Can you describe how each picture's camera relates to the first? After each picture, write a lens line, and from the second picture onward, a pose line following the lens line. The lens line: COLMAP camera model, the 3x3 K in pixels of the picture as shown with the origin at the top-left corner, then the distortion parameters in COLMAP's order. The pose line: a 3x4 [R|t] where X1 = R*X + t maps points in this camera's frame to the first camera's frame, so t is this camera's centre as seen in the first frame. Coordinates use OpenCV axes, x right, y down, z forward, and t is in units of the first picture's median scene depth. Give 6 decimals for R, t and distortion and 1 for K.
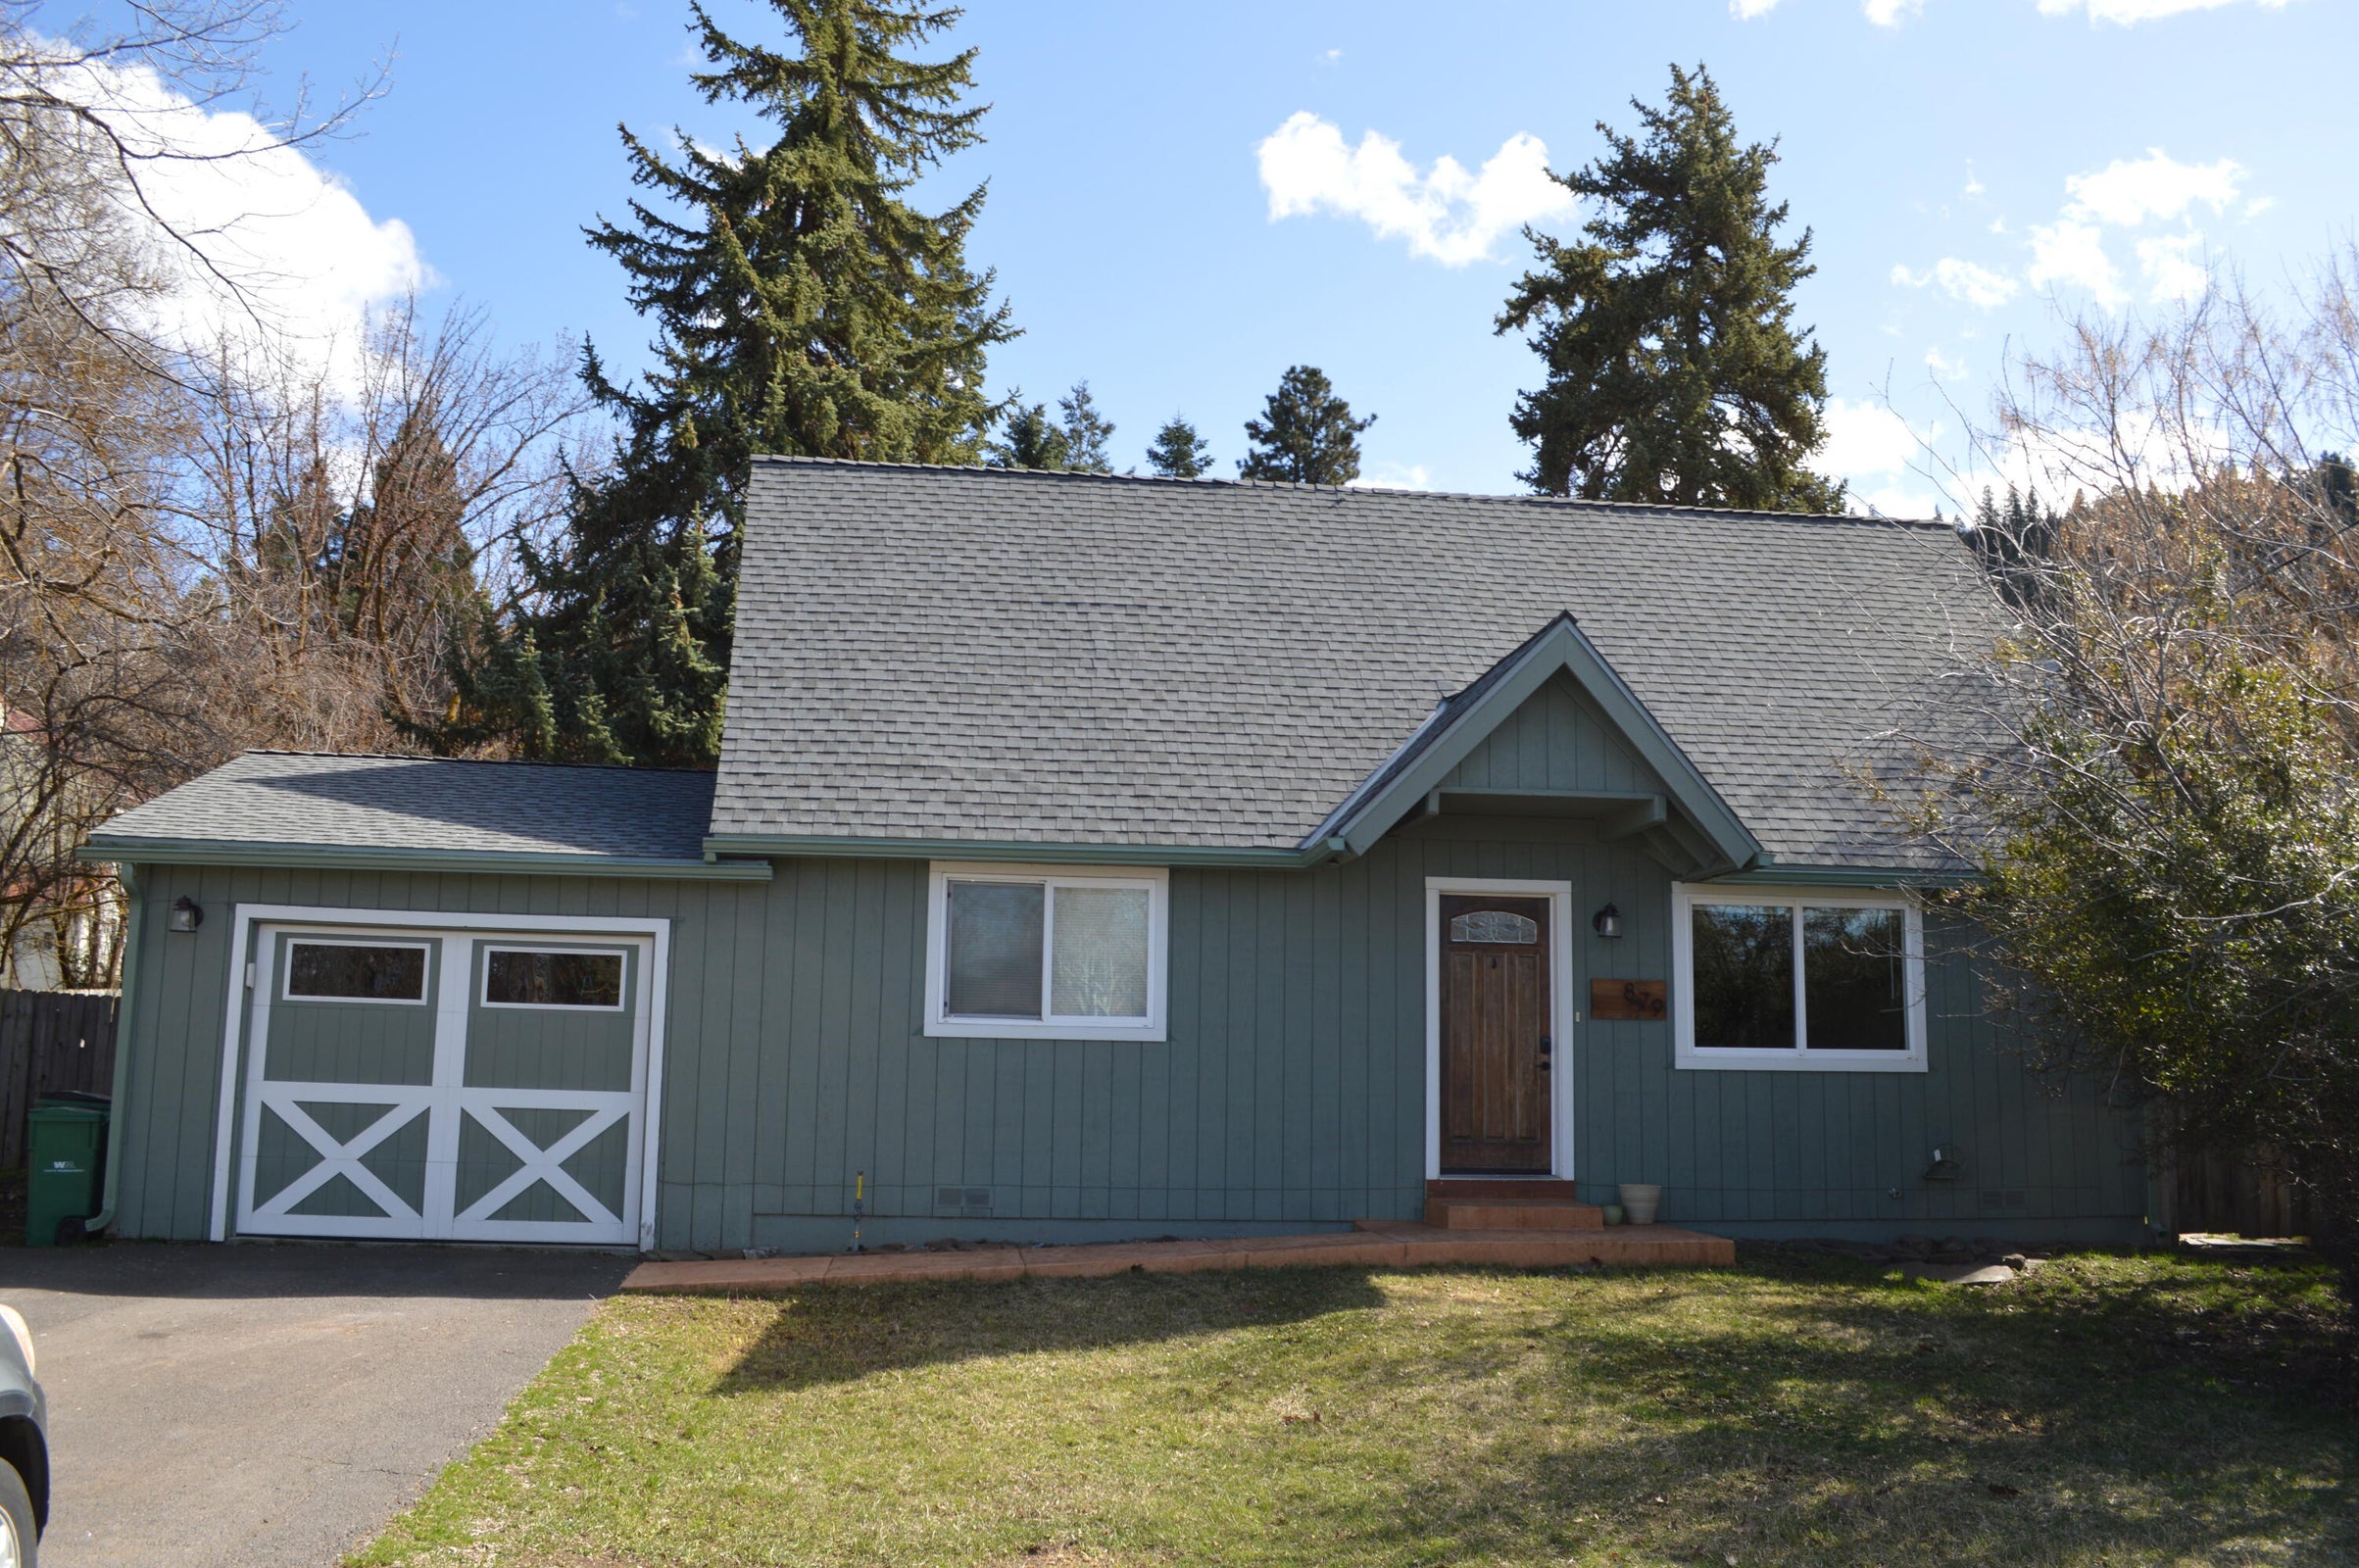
lens RADIAL K [[1885.1, 0, 1187.0], [0, 1885.1, 796.4], [0, 0, 1]] dist [-0.081887, 0.012031]
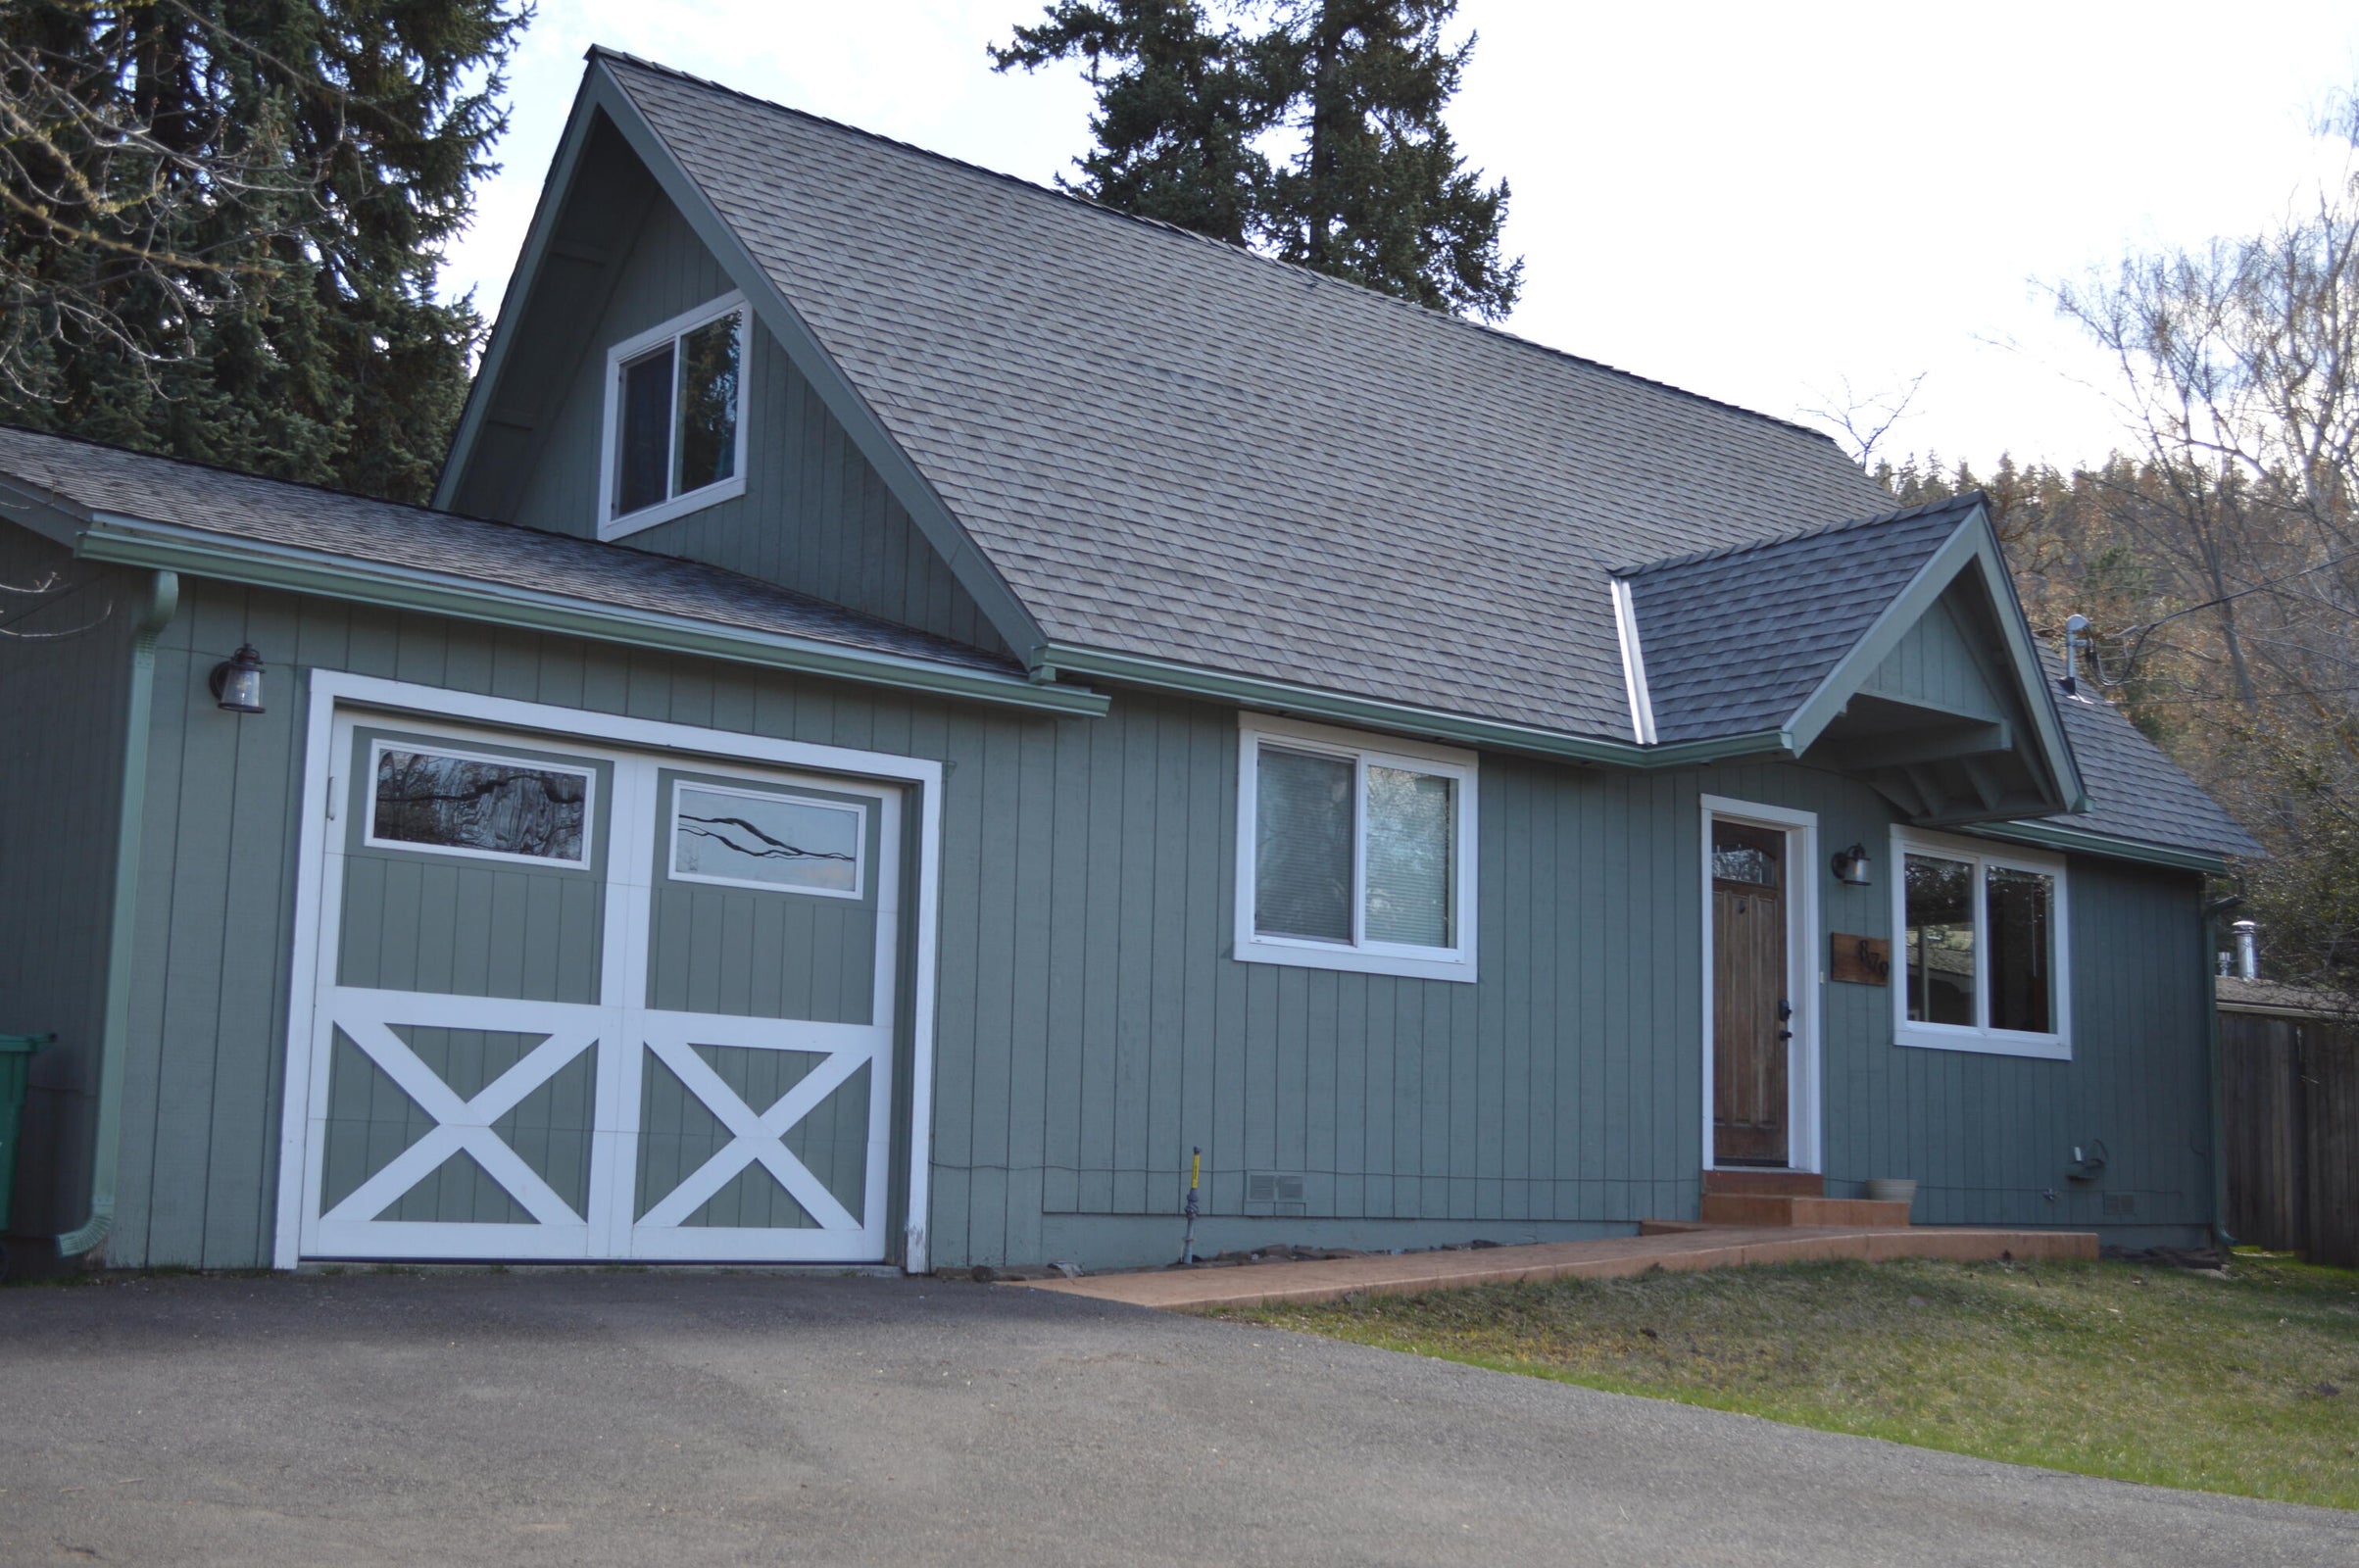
lens RADIAL K [[2659.8, 0, 1179.5], [0, 2659.8, 784.0], [0, 0, 1]] dist [-0.029970, -0.021231]
pose [[0.839509, 0.084397, 0.536751, -0.707582], [-0.094918, 0.995452, -0.008065, 0.073202], [-0.534991, -0.044177, 0.843702, 0.177650]]
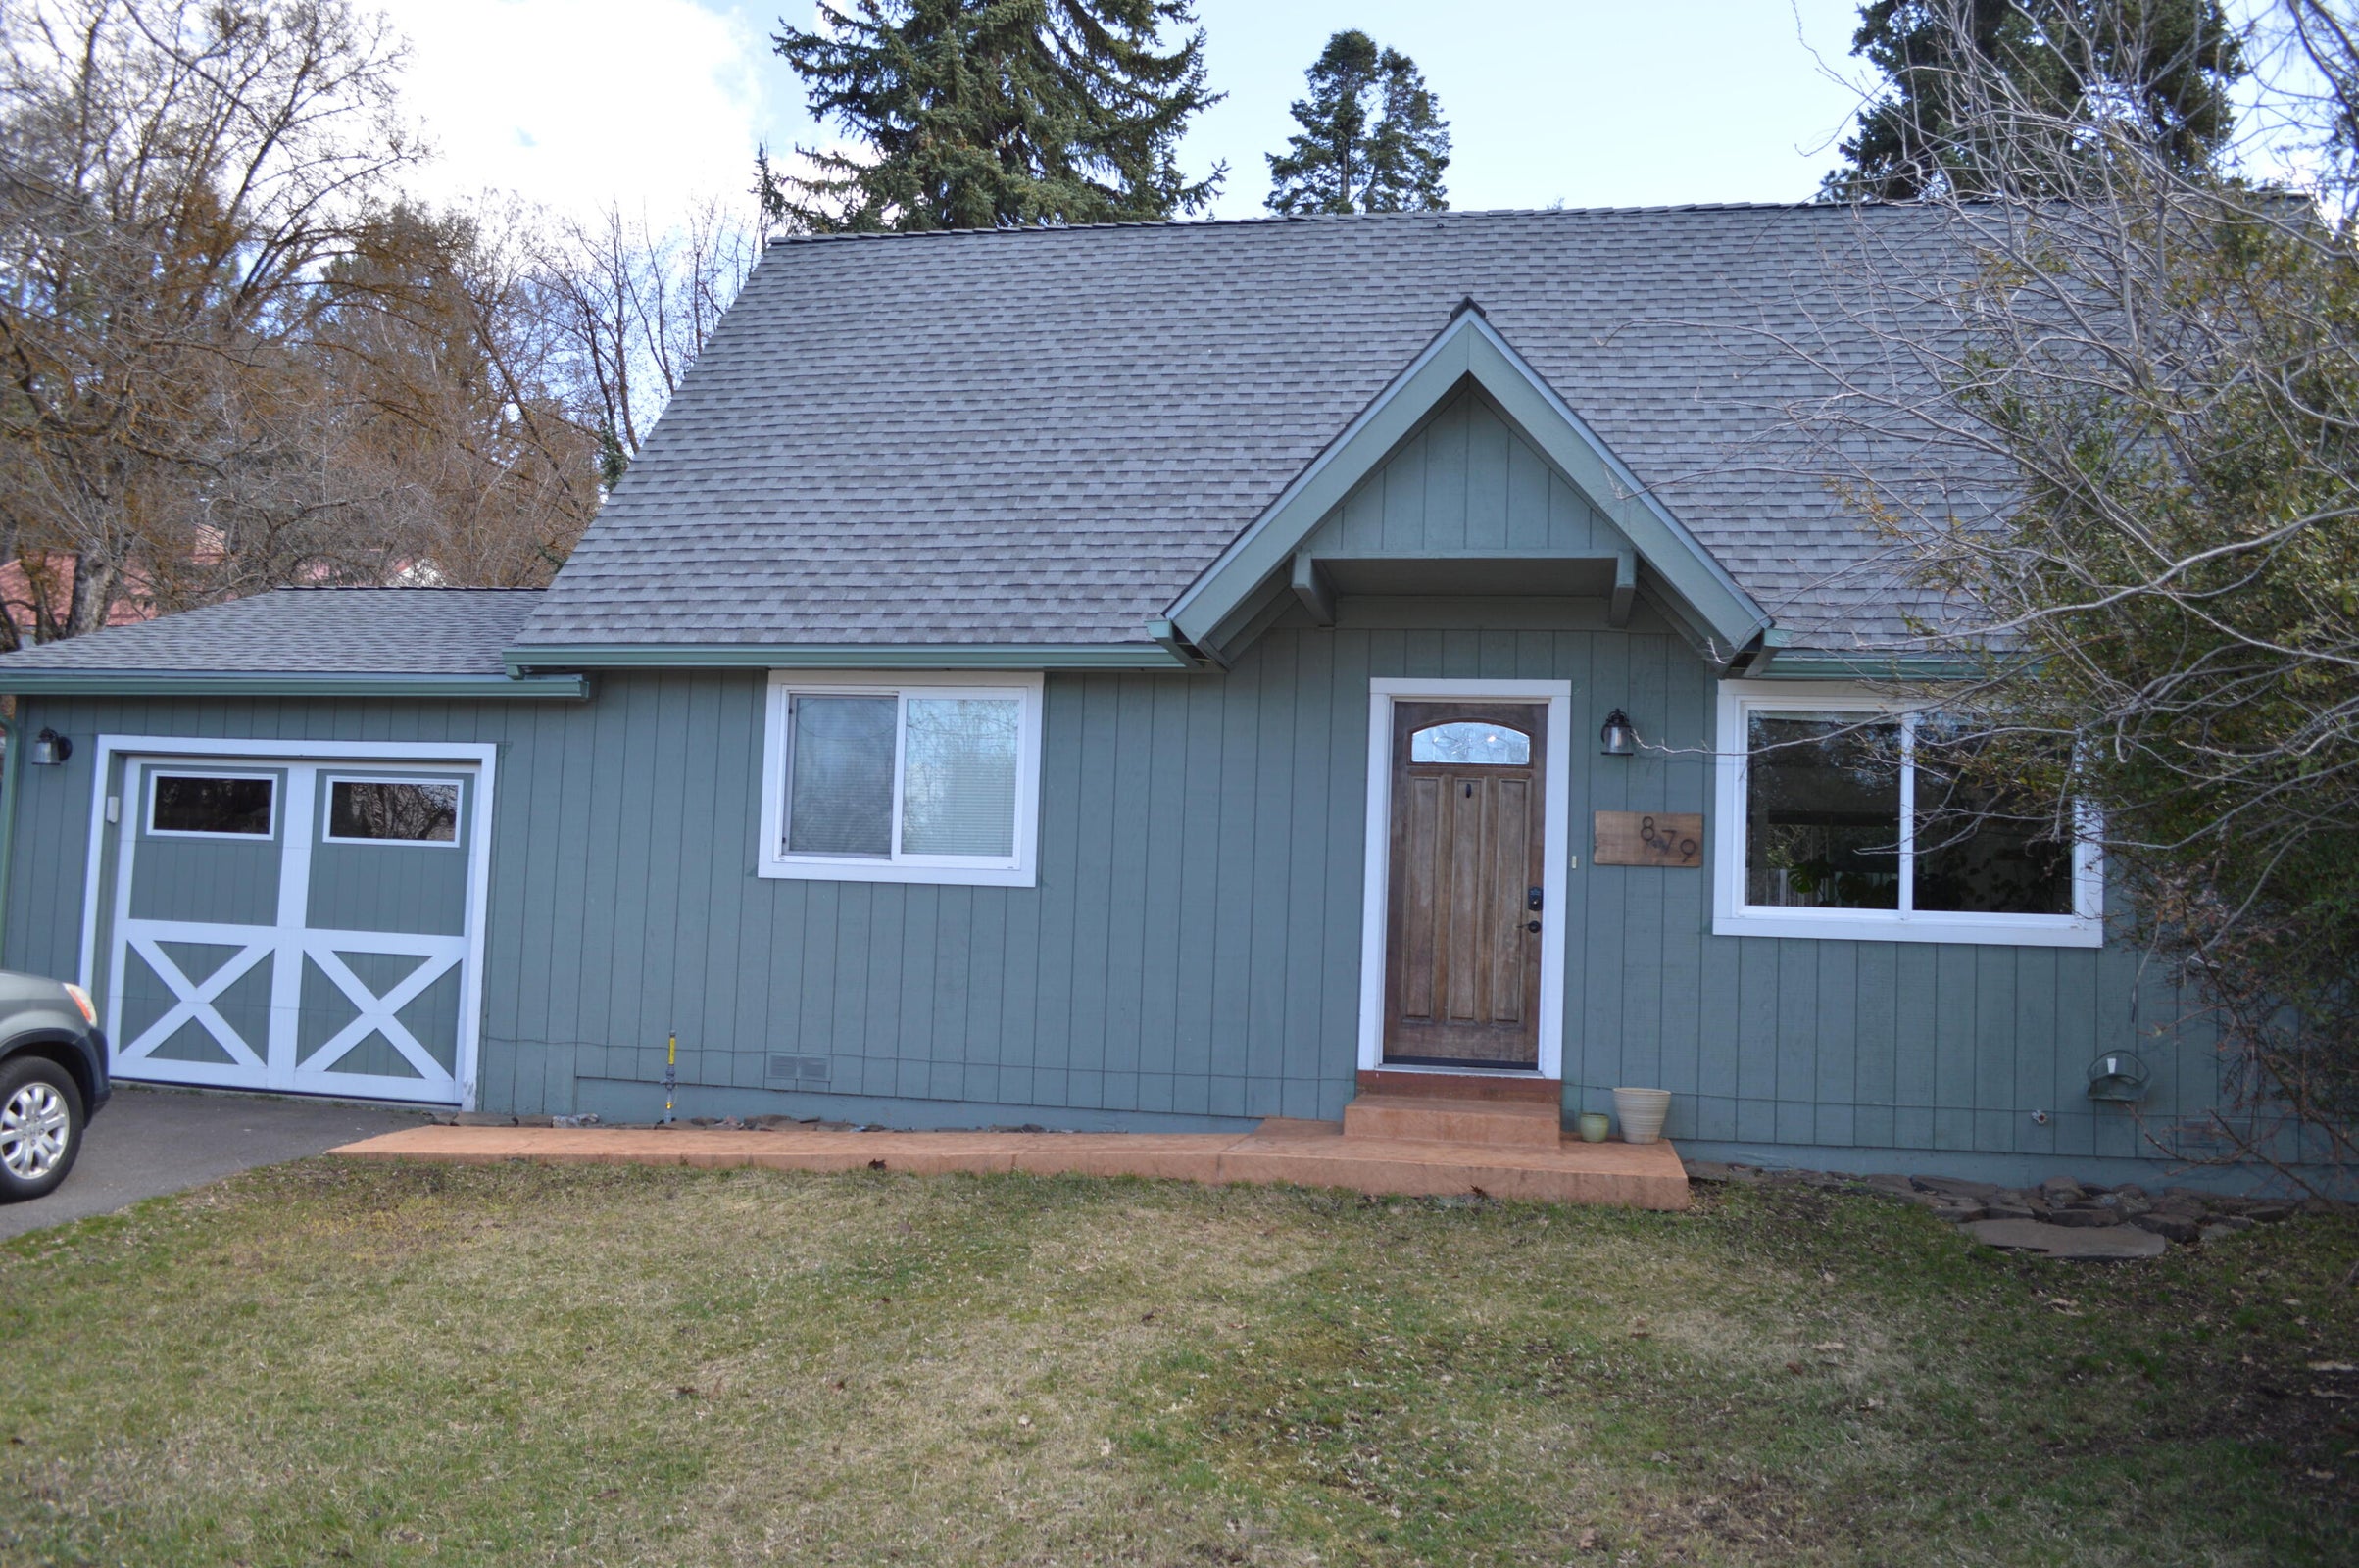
lens RADIAL K [[1885.1, 0, 1187.0], [0, 1885.1, 796.4], [0, 0, 1]] dist [-0.081887, 0.012031]
pose [[0.951113, -0.003473, -0.308823, 0.310663], [0.025919, 0.997307, 0.068607, 0.038603], [0.307753, -0.073257, 0.948642, 0.262312]]
